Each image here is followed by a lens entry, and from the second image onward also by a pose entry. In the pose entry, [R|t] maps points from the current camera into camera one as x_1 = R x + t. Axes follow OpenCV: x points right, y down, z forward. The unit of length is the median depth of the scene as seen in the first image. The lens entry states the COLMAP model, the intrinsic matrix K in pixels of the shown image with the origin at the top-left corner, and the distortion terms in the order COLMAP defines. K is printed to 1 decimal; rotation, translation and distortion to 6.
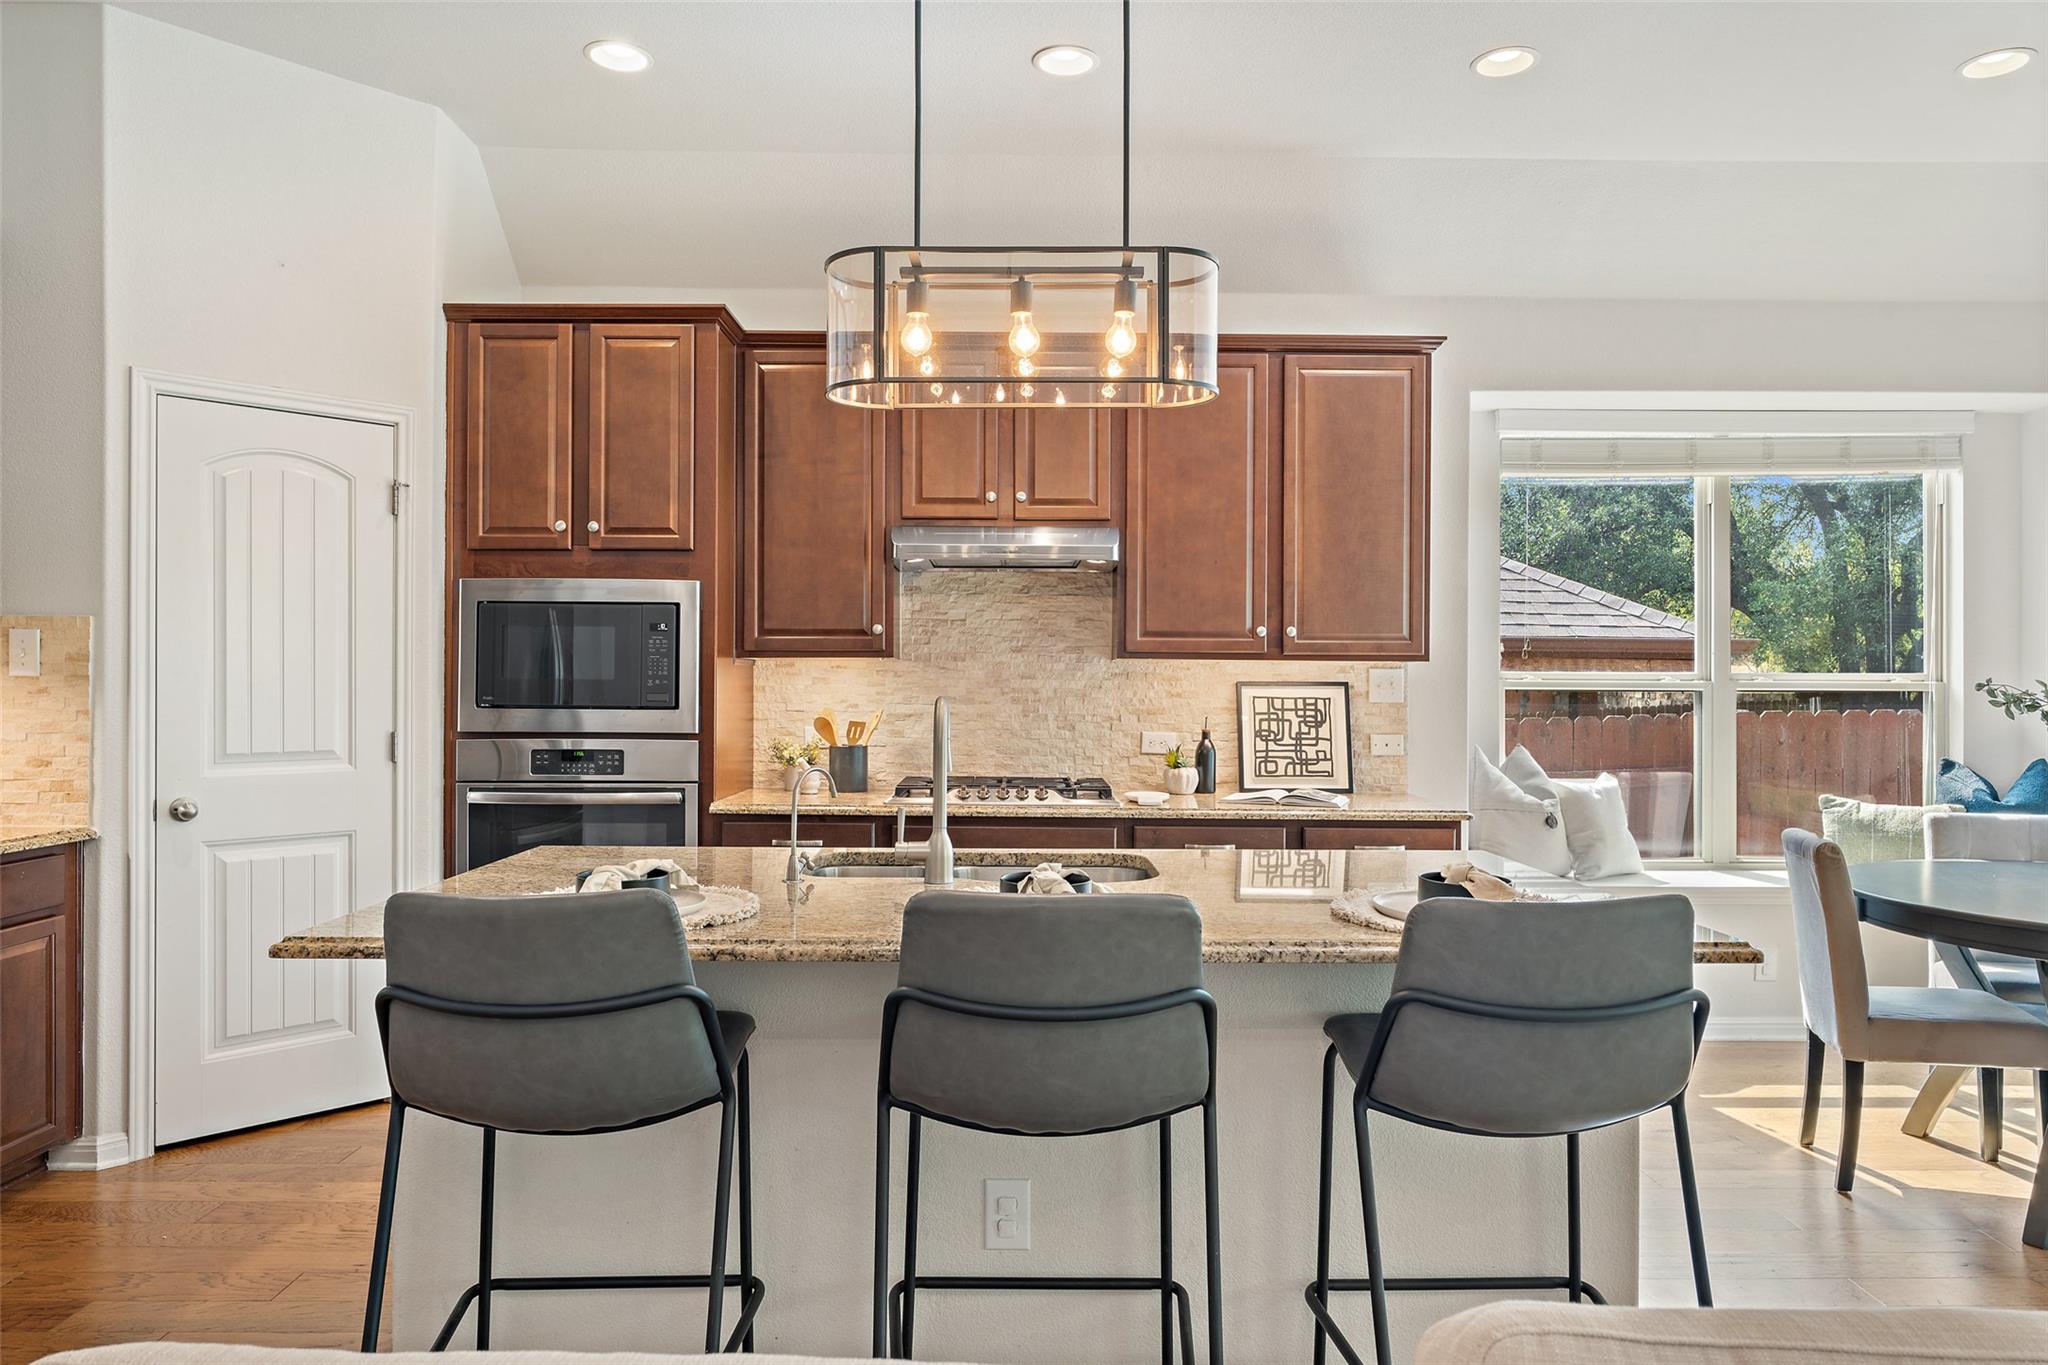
lens RADIAL K [[1322.1, 0, 1024.7], [0, 1322.1, 681.6], [0, 0, 1]] dist [0.003264, -0.004484]
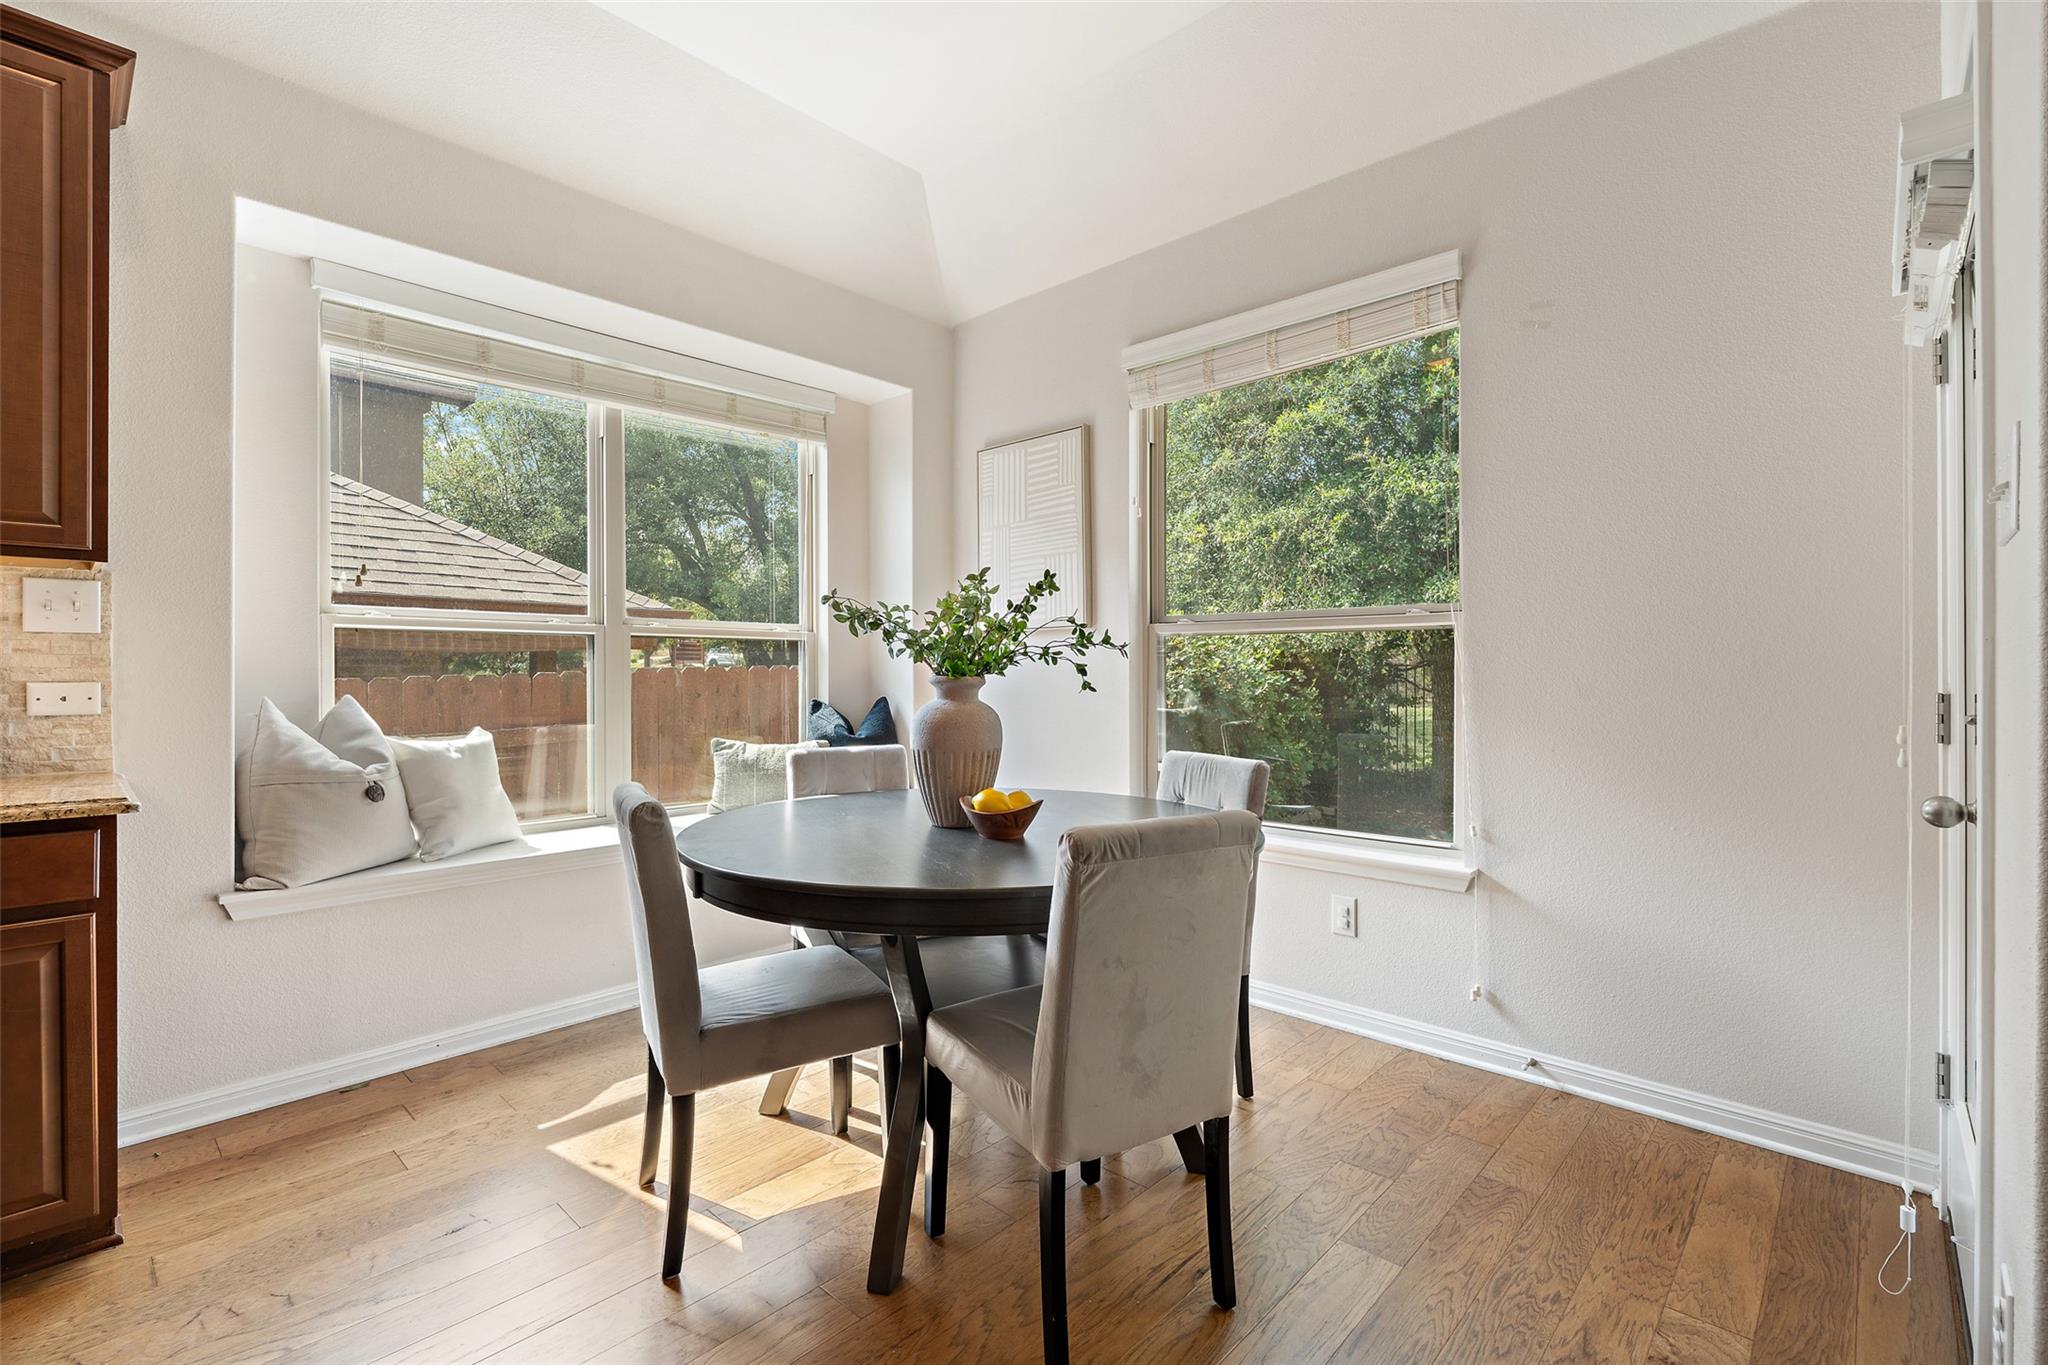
lens RADIAL K [[897.5, 0, 1020.4], [0, 897.5, 675.1], [0, 0, 1]] dist [-0.006164, 0.002020]
pose [[0.692209, -0.006401, 0.721669, 0.300247], [0.003681, 0.999979, 0.005339, 0.038129], [-0.721688, -0.001039, 0.692218, 0.390095]]
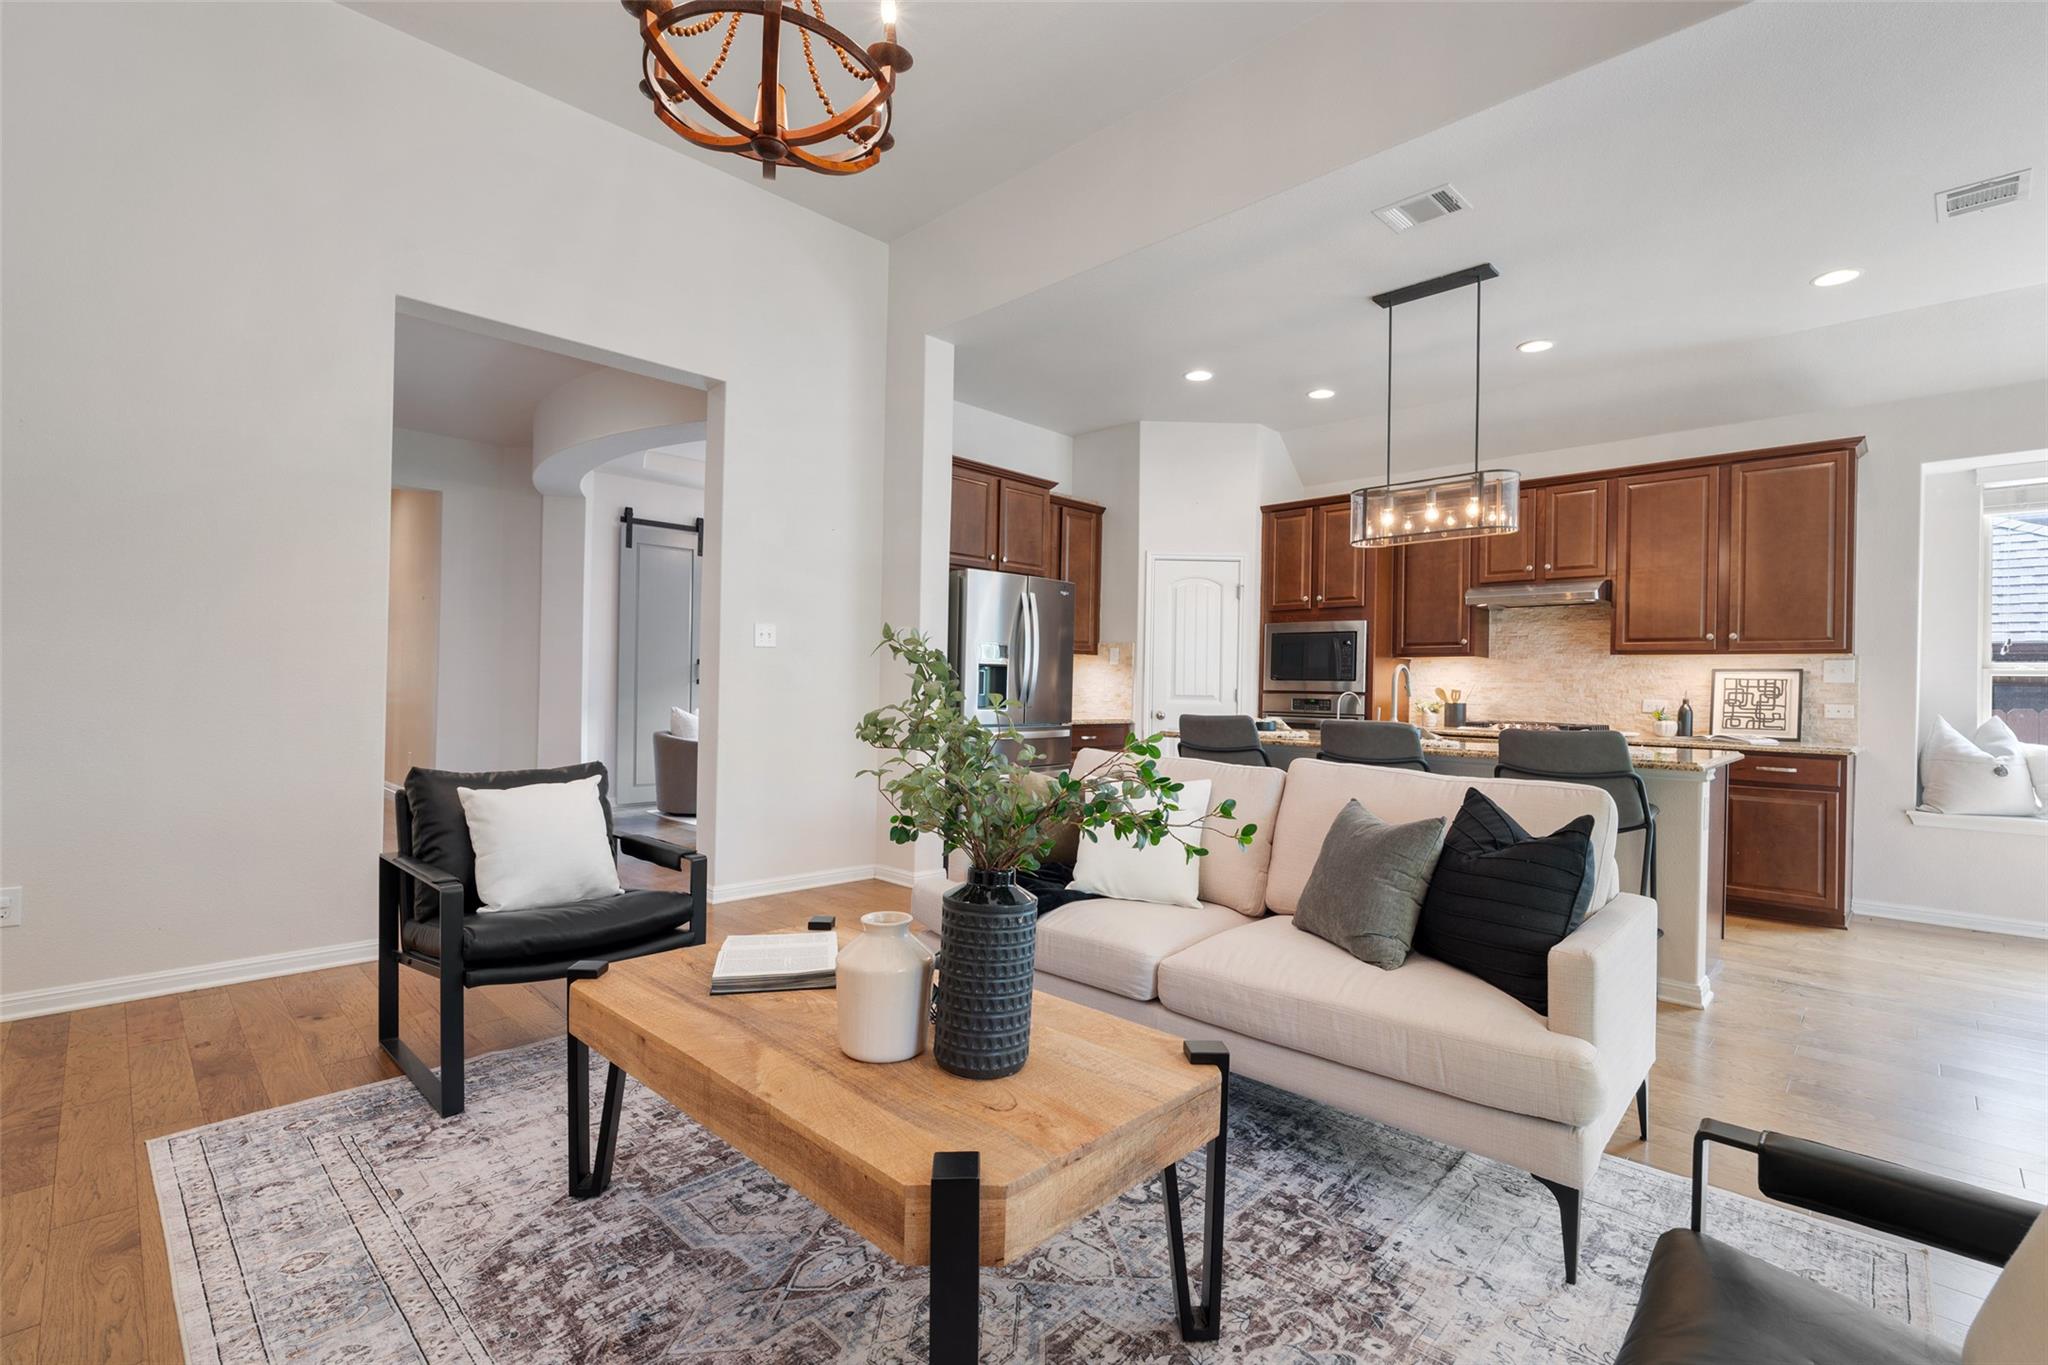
lens RADIAL K [[897.5, 0, 1019.6], [0, 897.5, 697.0], [0, 0, 1]] dist [-0.006164, 0.002020]
pose [[0.700223, 0.016338, -0.713737, 0.368023], [-0.016704, 0.999839, 0.006500, 0.043350], [0.713729, 0.007370, 0.700384, -0.382403]]
